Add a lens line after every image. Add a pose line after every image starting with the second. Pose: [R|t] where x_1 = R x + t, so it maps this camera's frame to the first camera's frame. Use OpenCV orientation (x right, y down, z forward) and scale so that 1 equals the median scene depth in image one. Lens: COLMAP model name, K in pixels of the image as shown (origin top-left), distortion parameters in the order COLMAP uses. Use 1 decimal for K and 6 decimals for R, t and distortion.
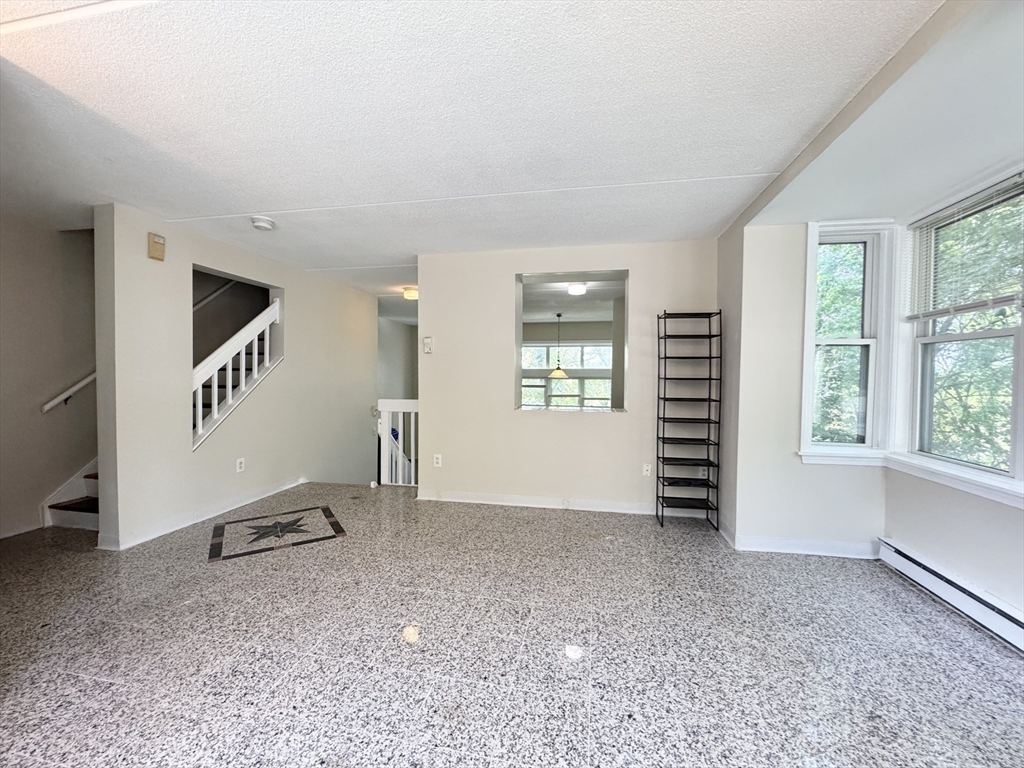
lens RADIAL K [[408.4, 0, 511.0], [0, 408.4, 382.1], [0, 0, 1]] dist [-0.001294, -0.000228]
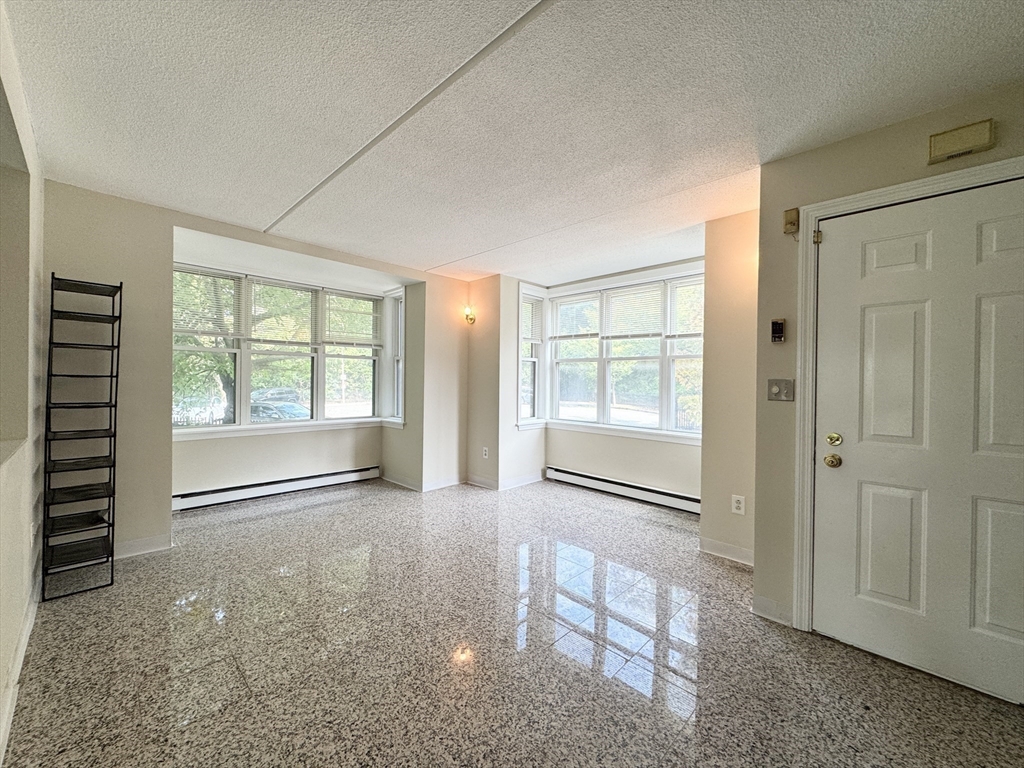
lens RADIAL K [[408.4, 0, 511.0], [0, 408.4, 382.1], [0, 0, 1]] dist [-0.001294, -0.000228]
pose [[-0.840457, -0.023600, 0.541364, -0.737687], [-0.010121, 0.999561, 0.027862, -0.031231], [-0.541784, 0.017938, -0.840326, 1.513713]]
